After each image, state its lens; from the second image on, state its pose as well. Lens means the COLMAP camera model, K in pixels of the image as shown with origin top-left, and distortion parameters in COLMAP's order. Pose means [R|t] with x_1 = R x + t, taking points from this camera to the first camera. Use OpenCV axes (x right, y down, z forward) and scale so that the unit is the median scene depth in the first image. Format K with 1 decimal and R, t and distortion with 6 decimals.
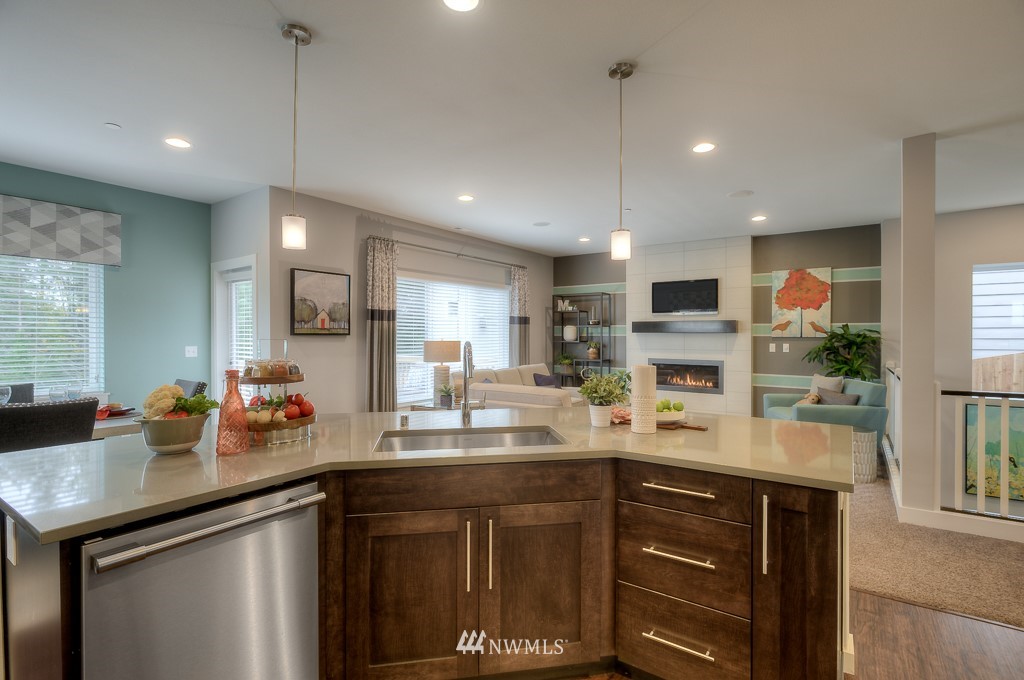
lens RADIAL K [[488.8, 0, 510.8], [0, 488.8, 339.6], [0, 0, 1]] dist [-0.001762, 0.003668]
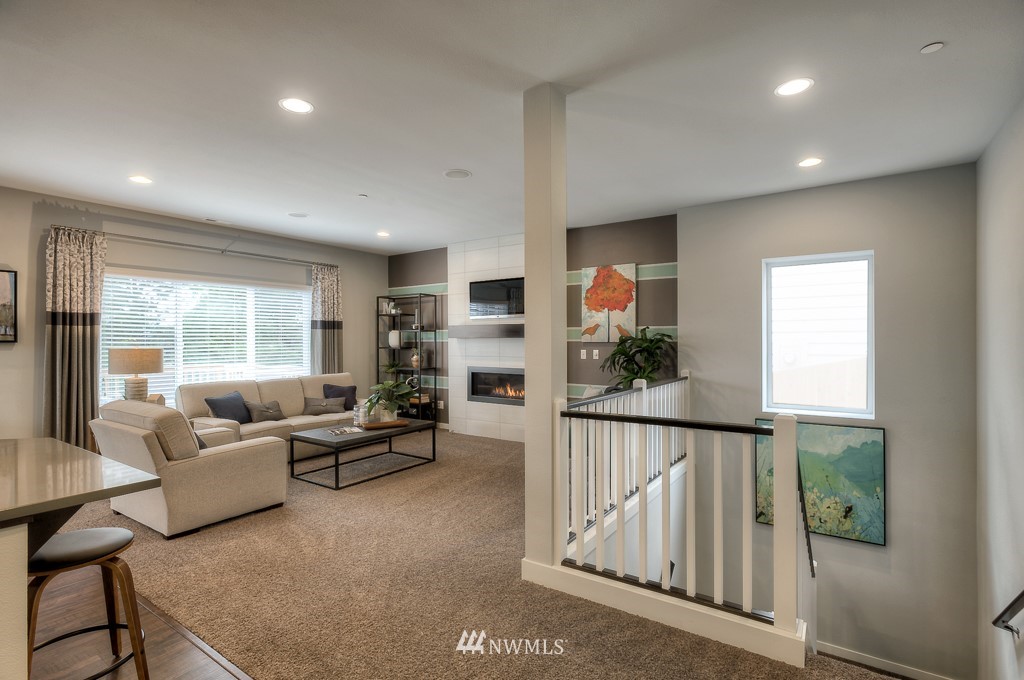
lens RADIAL K [[488.8, 0, 513.2], [0, 488.8, 340.0], [0, 0, 1]] dist [-0.001762, 0.003668]
pose [[0.999928, -0.004352, 0.011147, 0.404189], [0.004462, 0.999941, -0.009900, -0.001083], [-0.011104, 0.009949, 0.999889, 0.112462]]
